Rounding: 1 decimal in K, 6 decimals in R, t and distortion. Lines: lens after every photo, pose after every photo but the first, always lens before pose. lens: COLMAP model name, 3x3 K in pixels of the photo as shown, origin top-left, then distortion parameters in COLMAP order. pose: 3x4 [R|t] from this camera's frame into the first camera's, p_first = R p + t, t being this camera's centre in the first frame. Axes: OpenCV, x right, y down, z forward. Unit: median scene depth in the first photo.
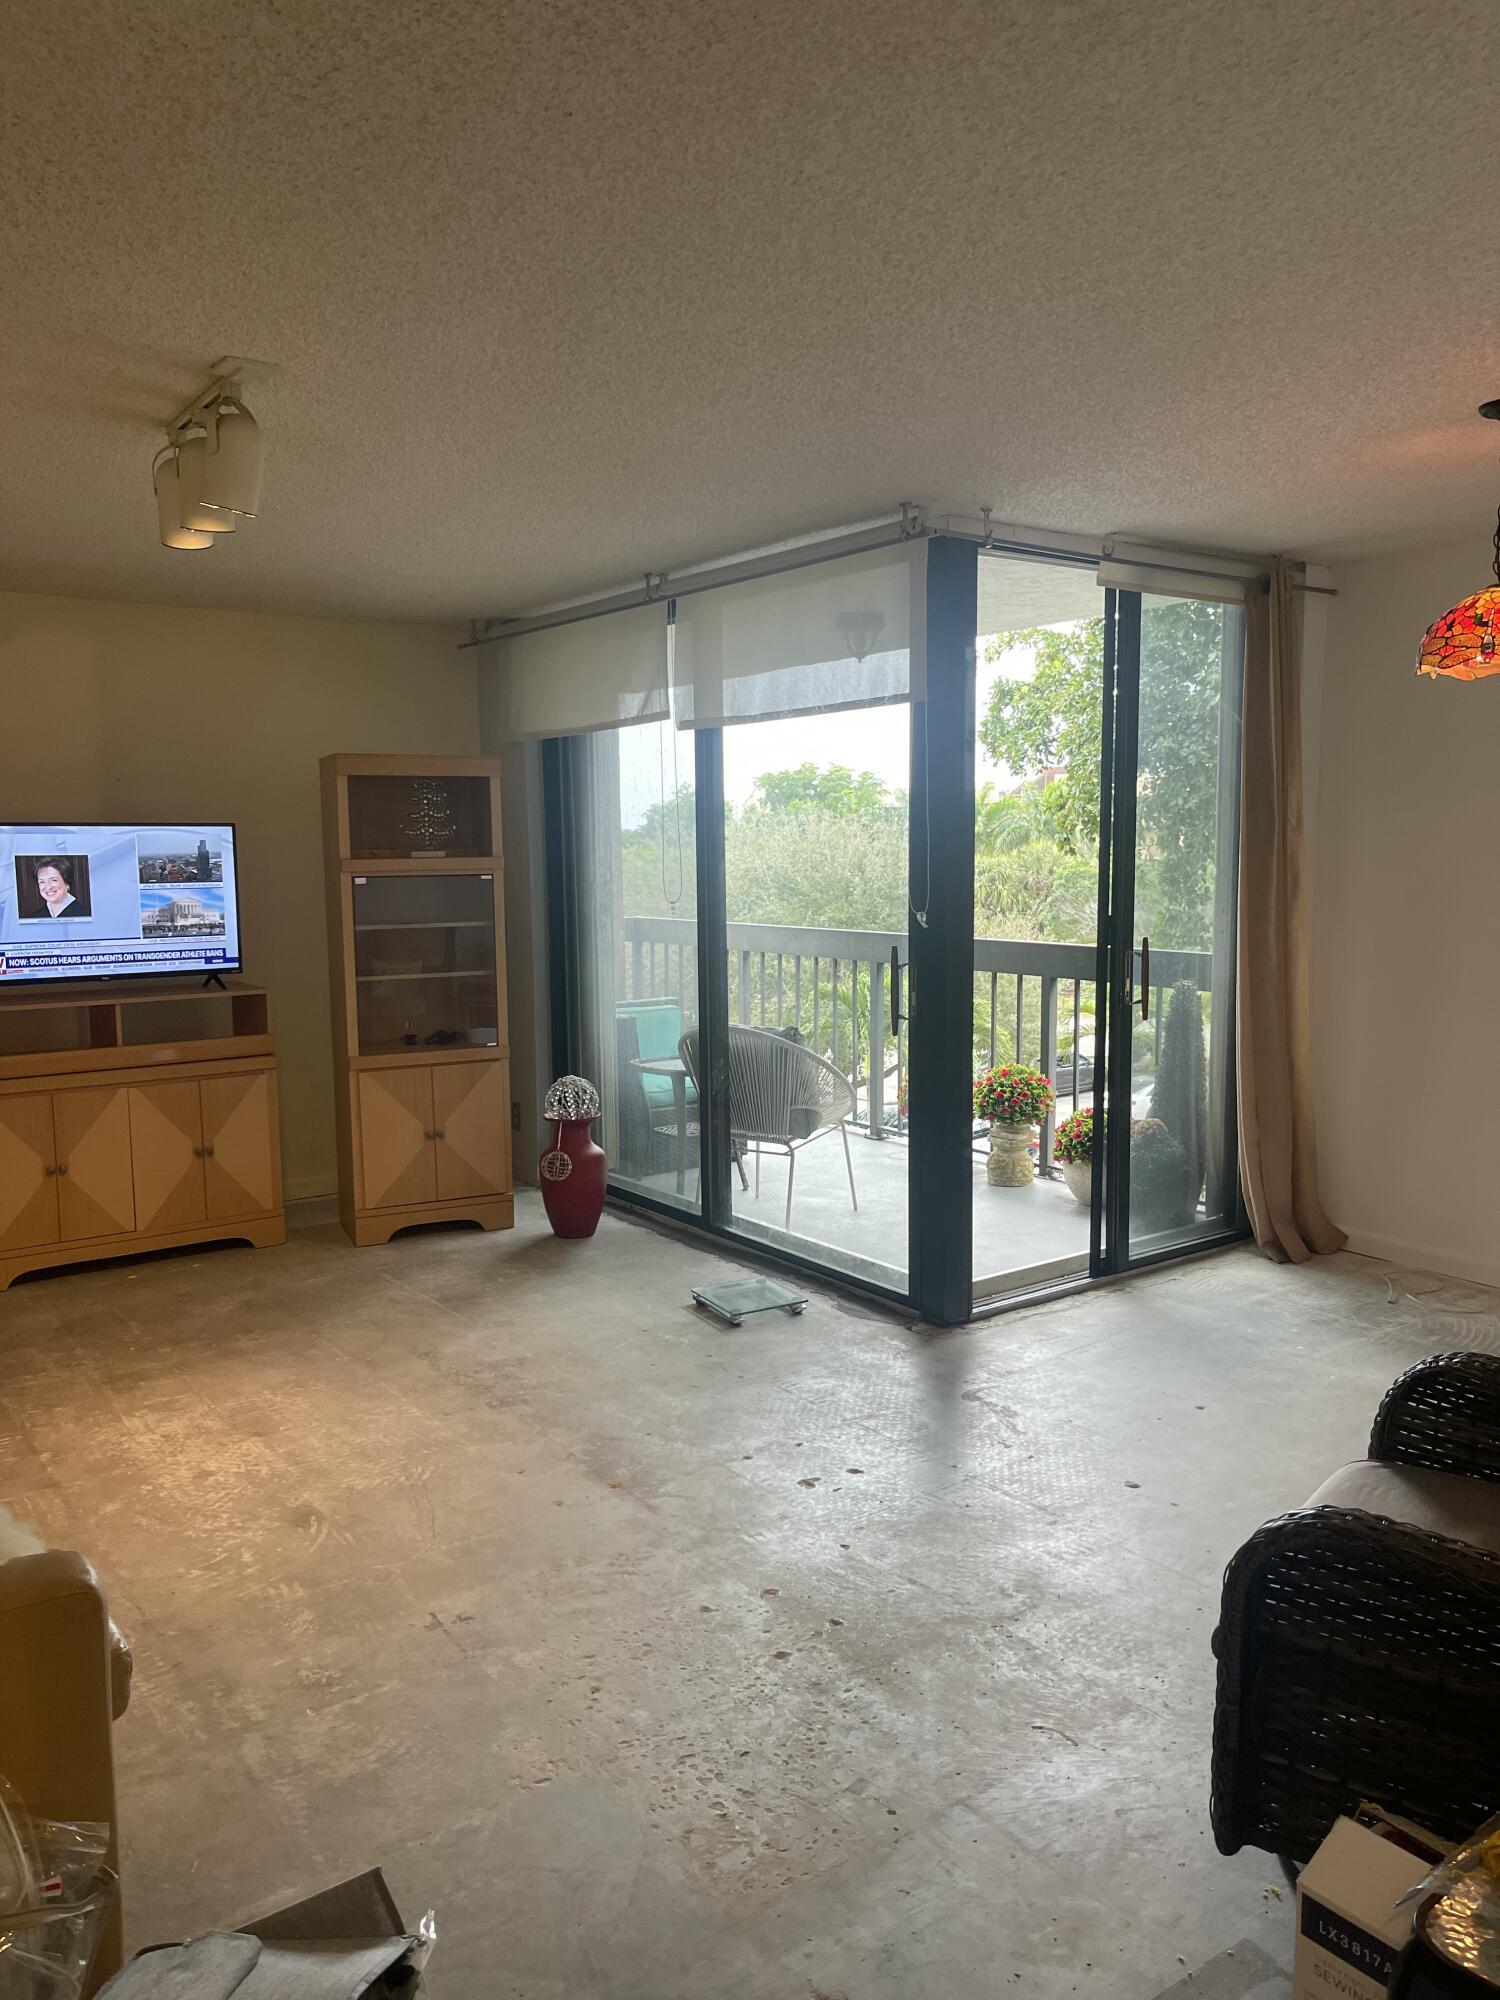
lens RADIAL K [[1499.6, 0, 765.6], [0, 1499.6, 1010.8], [0, 0, 1]] dist [0.053095, -0.071954]
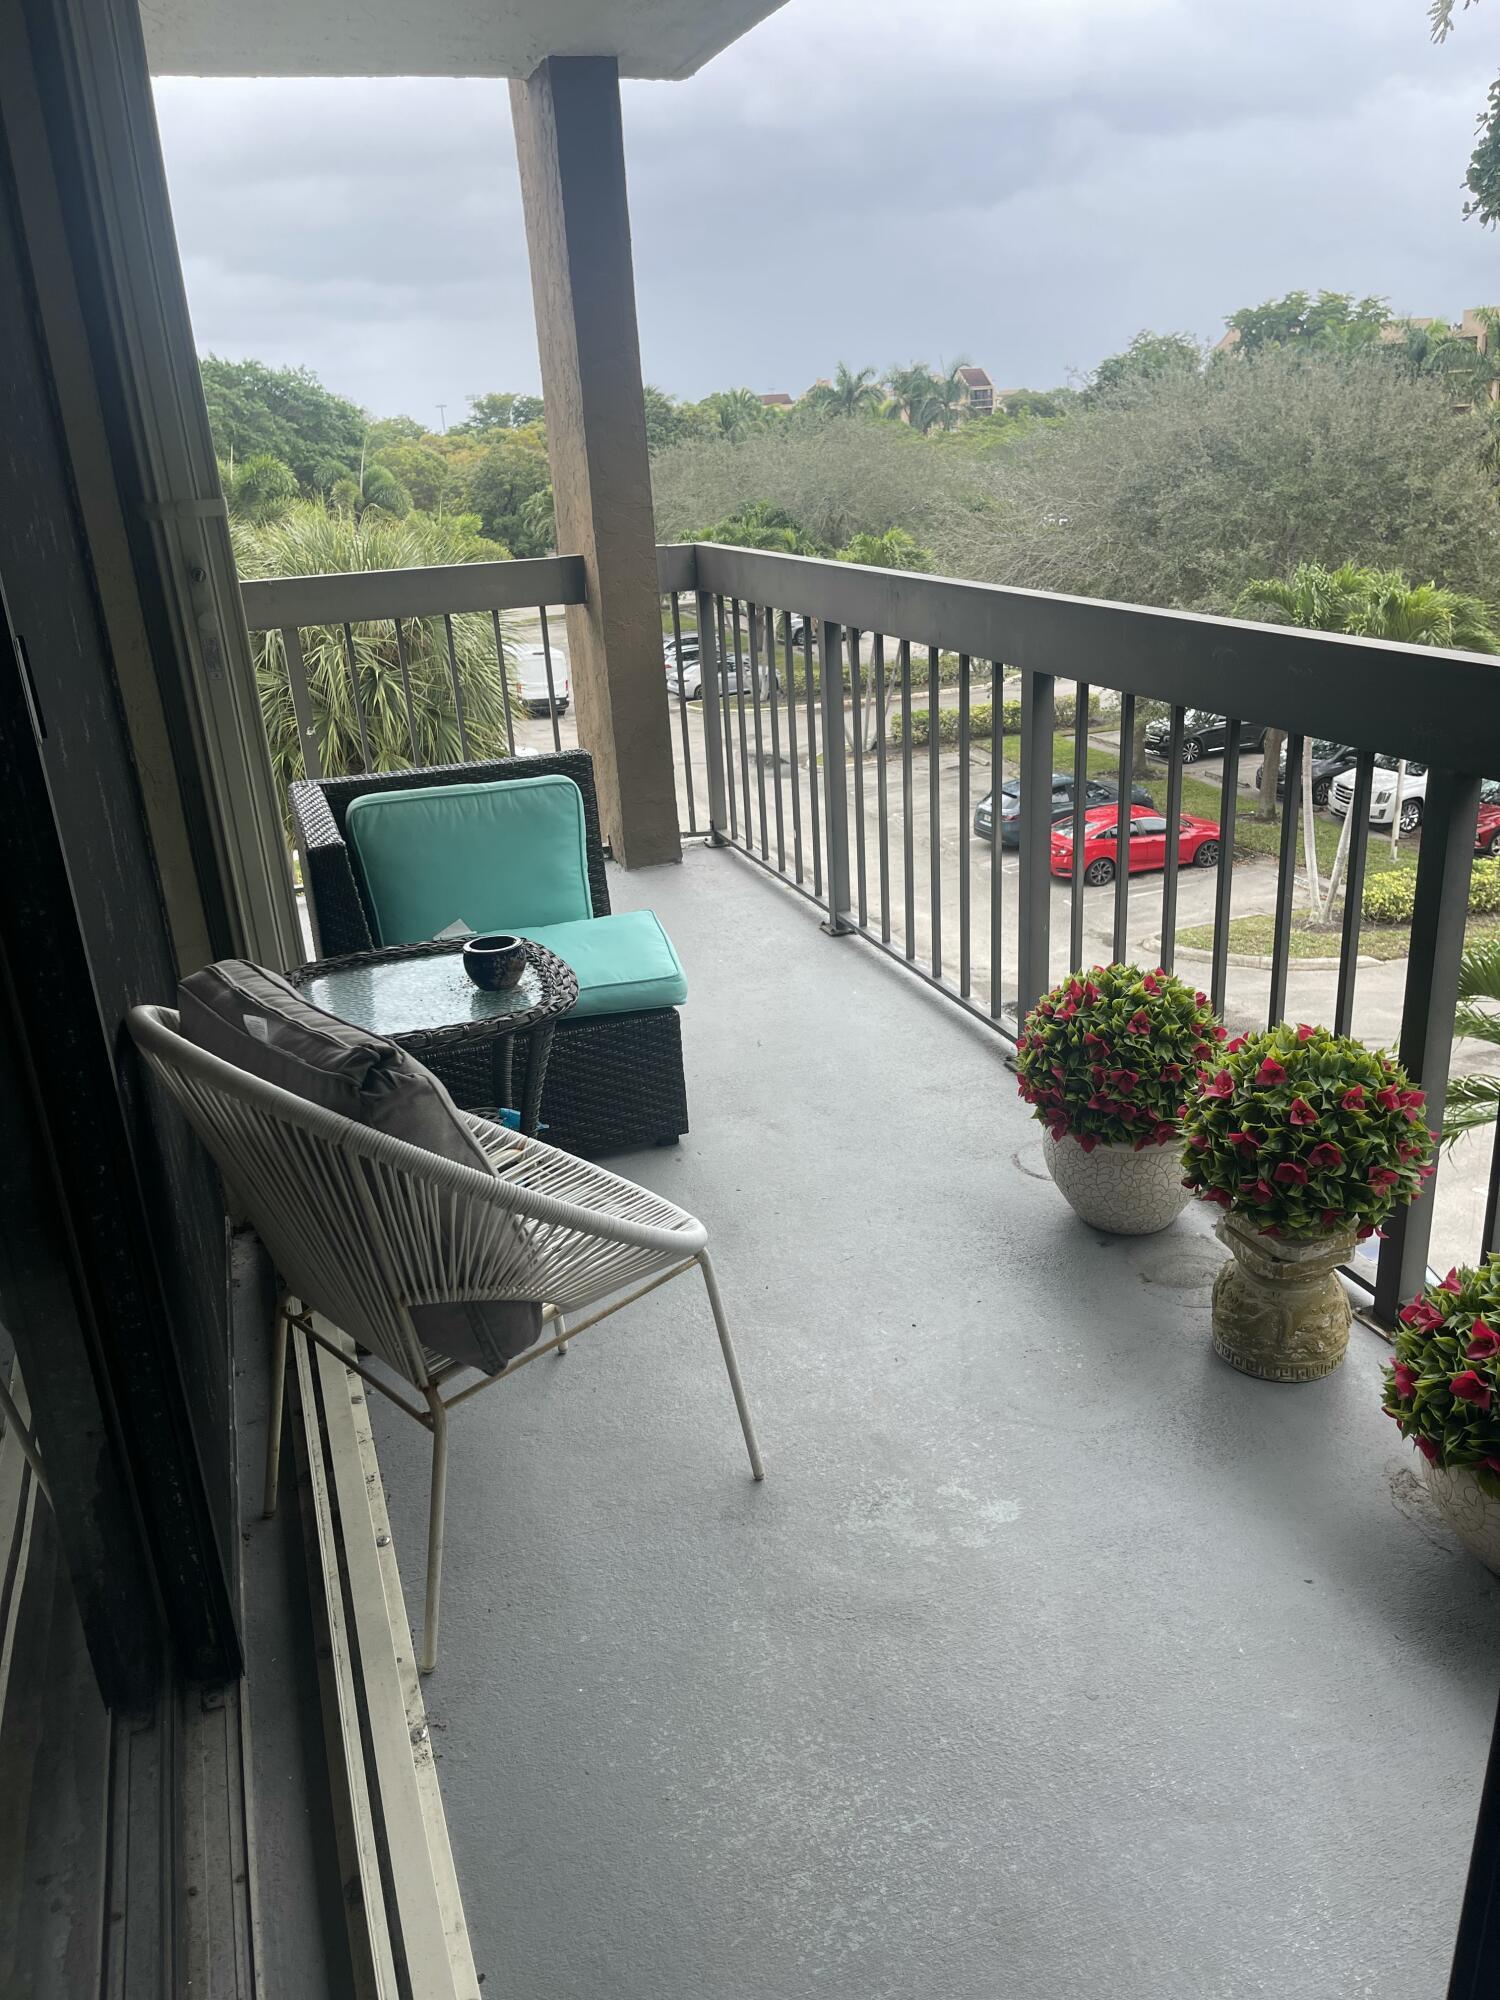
lens RADIAL K [[1499.6, 0, 763.9], [0, 1499.6, 992.2], [0, 0, 1]] dist [0.053095, -0.071954]
pose [[0.956502, 0.056283, -0.286245, 0.184821], [0.017622, 0.968273, 0.249273, -0.074043], [0.291193, -0.243475, 0.925163, 0.842003]]
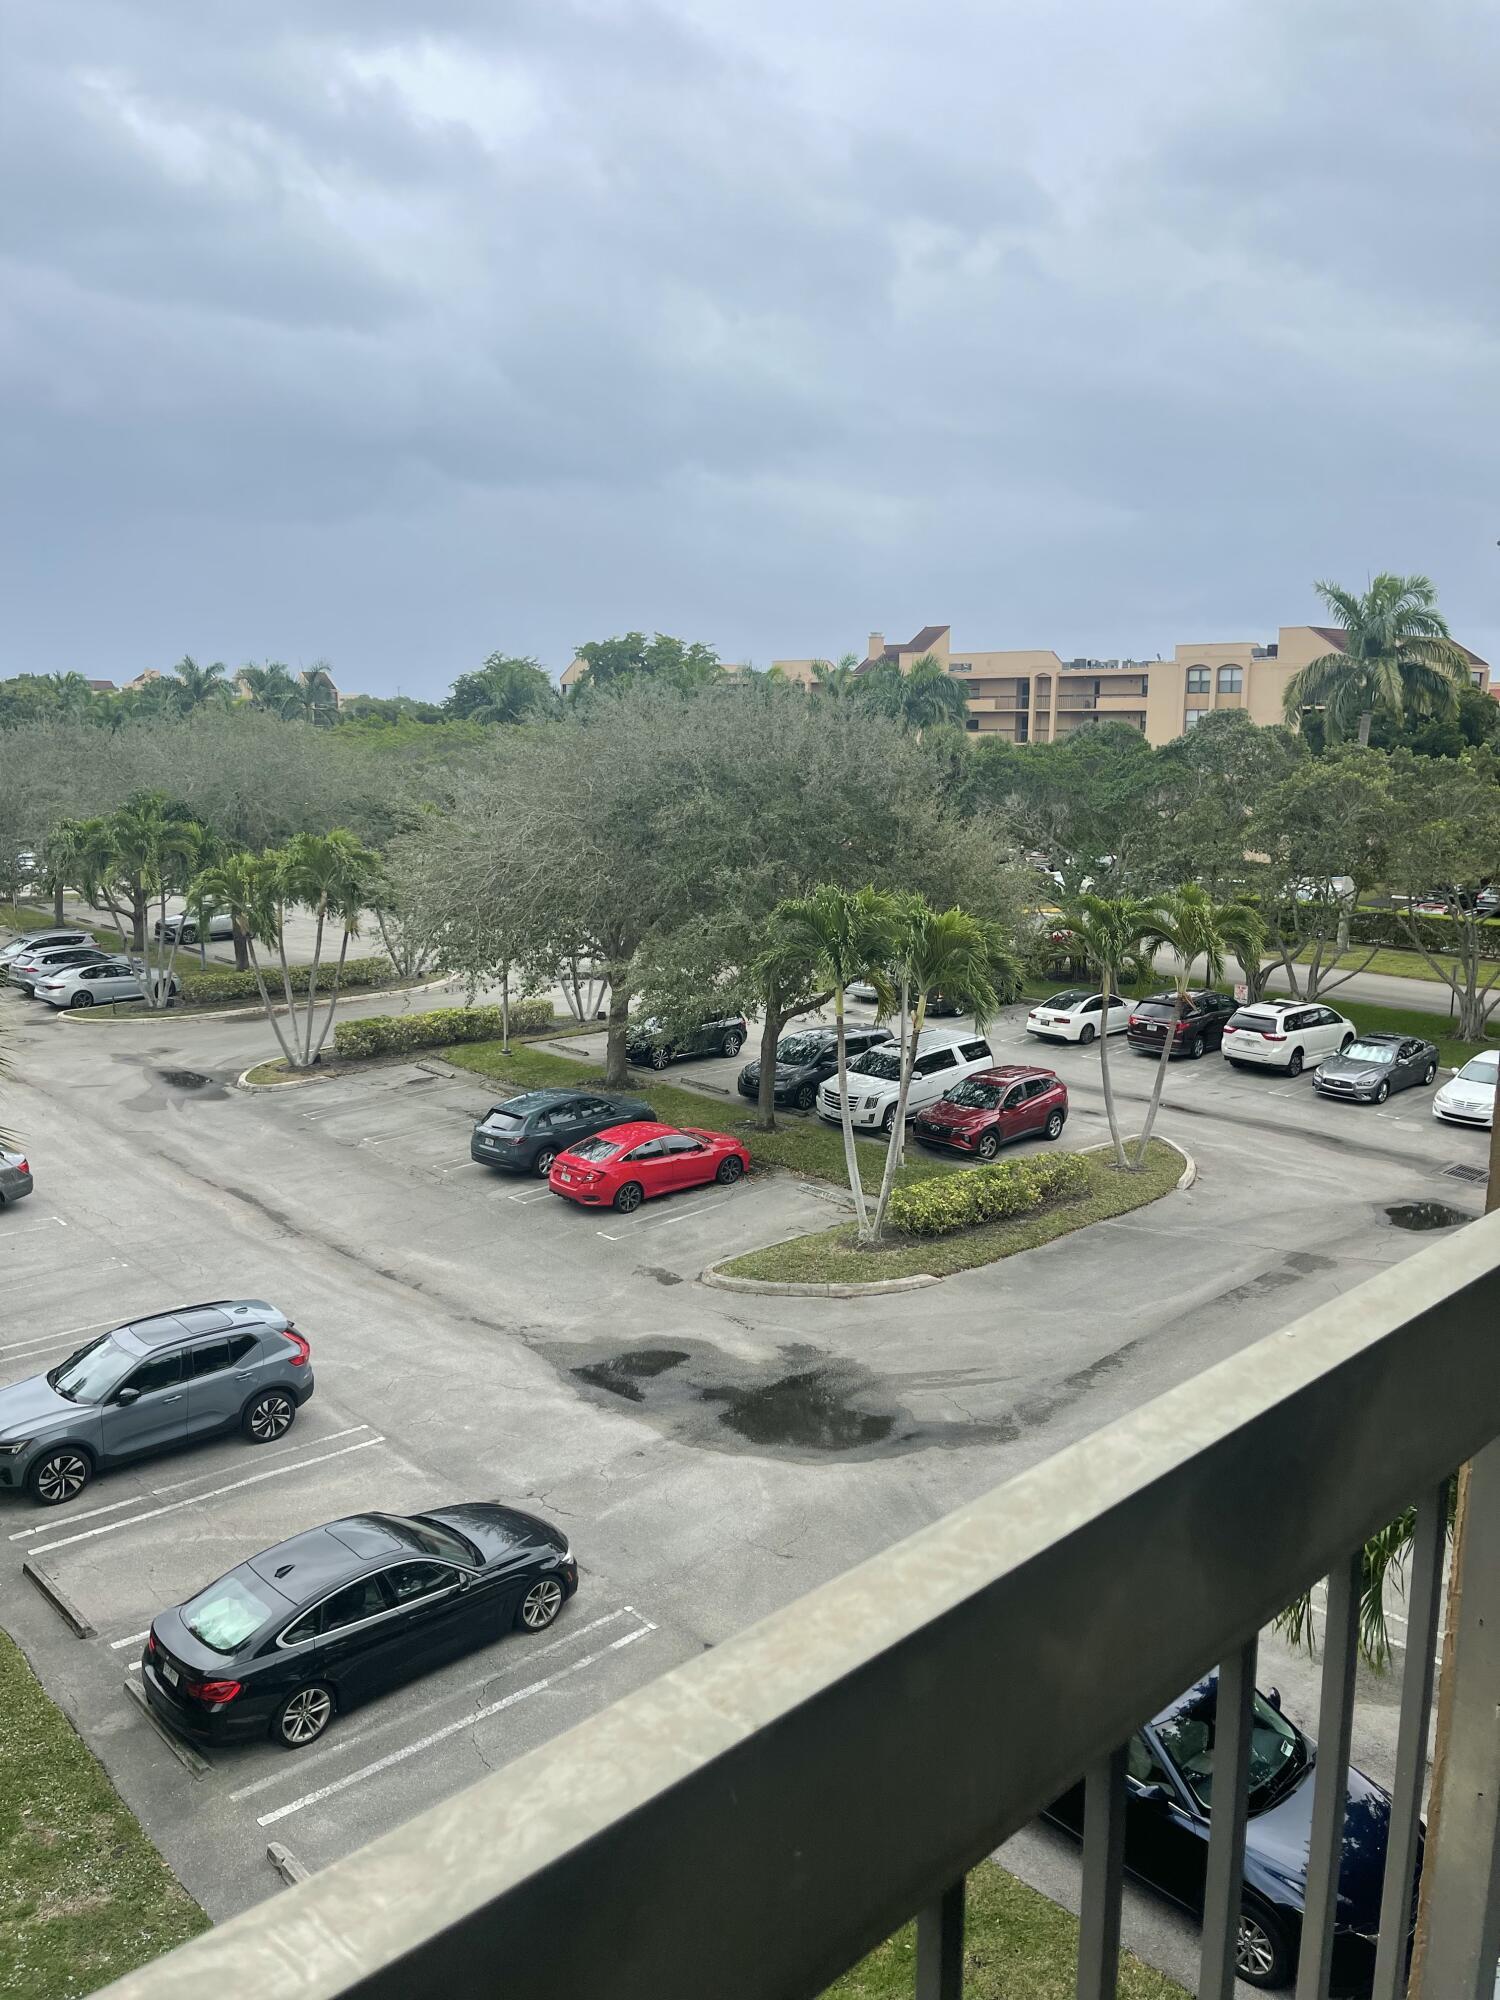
lens RADIAL K [[1499.6, 0, 753.9], [0, 1499.6, 956.2], [0, 0, 1]] dist [0.053095, -0.071954]
pose [[0.991016, -0.005434, 0.133631, -0.516764], [-0.000427, 0.999040, 0.043796, -0.145987], [-0.133740, -0.043459, 0.990063, 1.368096]]
